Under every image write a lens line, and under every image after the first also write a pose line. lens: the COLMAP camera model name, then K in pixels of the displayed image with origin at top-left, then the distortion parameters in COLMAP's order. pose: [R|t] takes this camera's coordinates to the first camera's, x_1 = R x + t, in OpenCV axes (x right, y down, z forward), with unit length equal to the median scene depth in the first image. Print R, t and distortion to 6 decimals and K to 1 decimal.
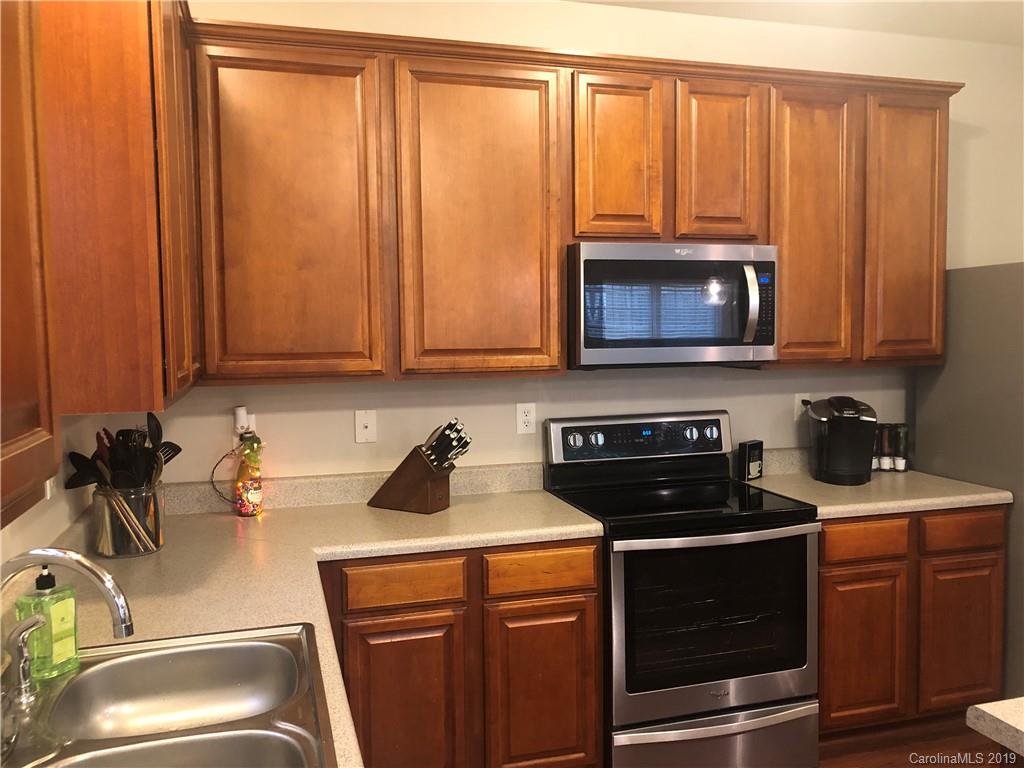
lens RADIAL K [[833.1, 0, 515.8], [0, 833.1, 378.8], [0, 0, 1]] dist [0.059046, -0.098719]
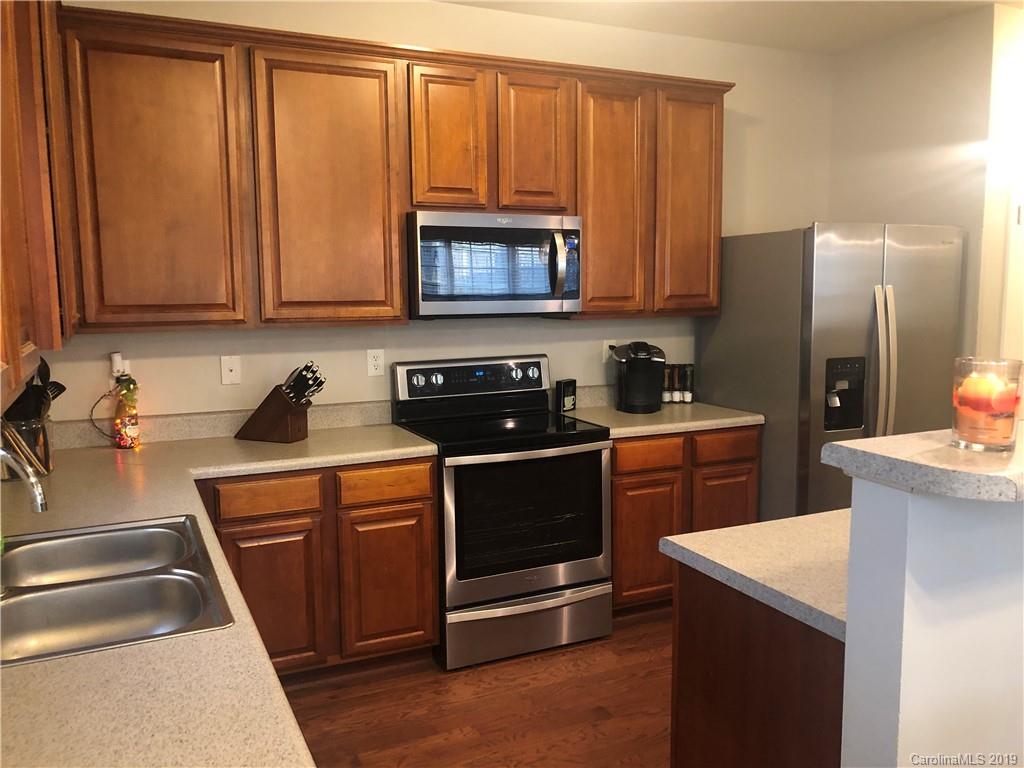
lens RADIAL K [[839.0, 0, 512.0], [0, 839.0, 384.0], [0, 0, 1]] dist [0.026529, -0.013435]
pose [[0.988994, -0.014978, 0.147198, 0.031190], [0.006875, 0.998440, 0.055404, 0.015877], [-0.147798, -0.053782, 0.987554, -0.203183]]
